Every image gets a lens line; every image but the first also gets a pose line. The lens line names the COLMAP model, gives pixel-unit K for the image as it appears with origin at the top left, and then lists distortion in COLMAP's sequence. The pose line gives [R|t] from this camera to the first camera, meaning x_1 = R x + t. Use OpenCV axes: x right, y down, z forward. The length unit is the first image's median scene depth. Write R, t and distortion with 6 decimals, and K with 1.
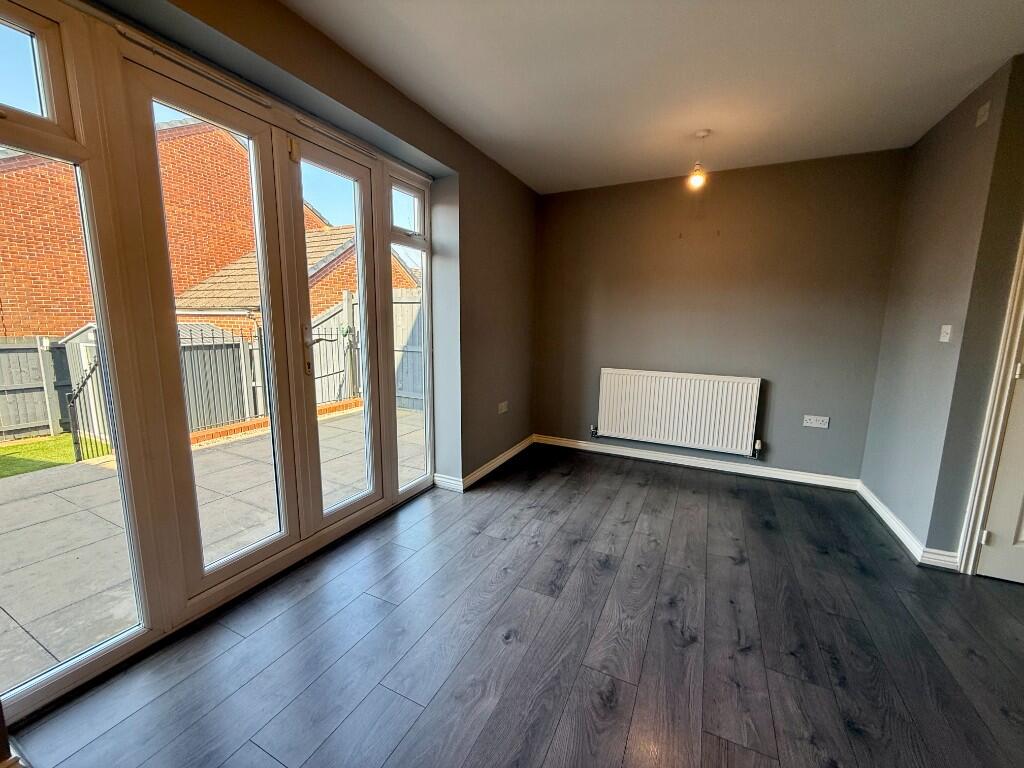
lens RADIAL K [[408.6, 0, 509.5], [0, 408.6, 384.8], [0, 0, 1]] dist [-0.000635, 0.000112]
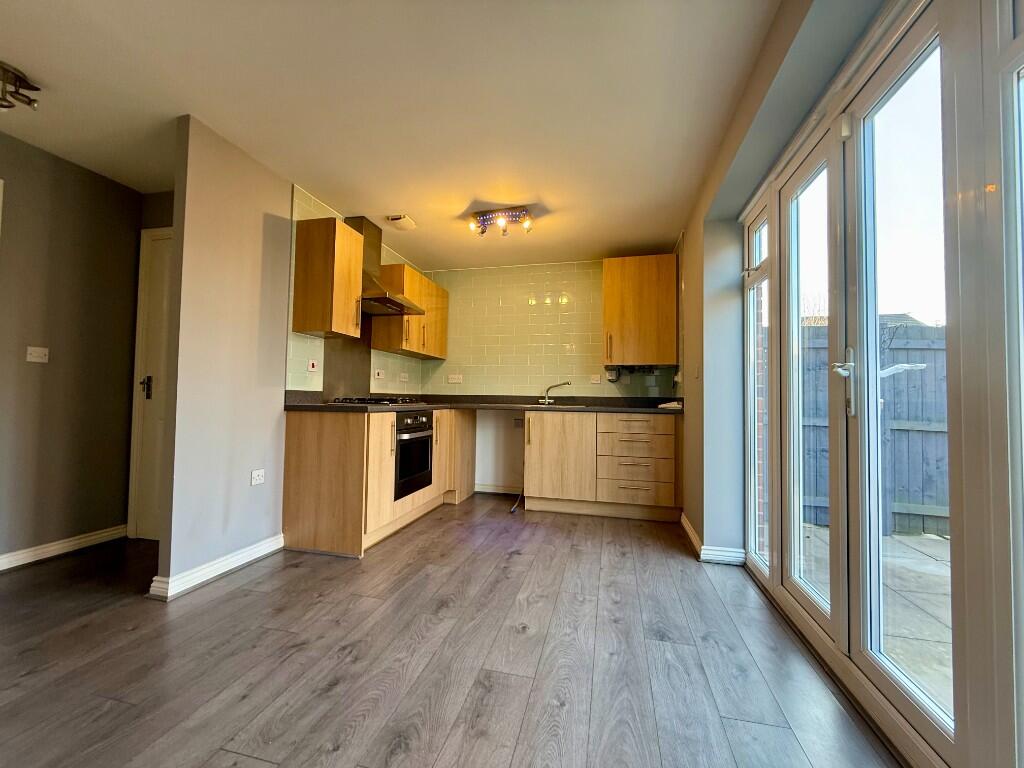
lens RADIAL K [[408.6, 0, 513.6], [0, 408.6, 384.9], [0, 0, 1]] dist [-0.000635, 0.000112]
pose [[-0.974945, -0.037286, -0.219297, 0.262724], [-0.063709, 0.991358, 0.114680, -0.141674], [0.213126, 0.125778, -0.968895, 1.797723]]
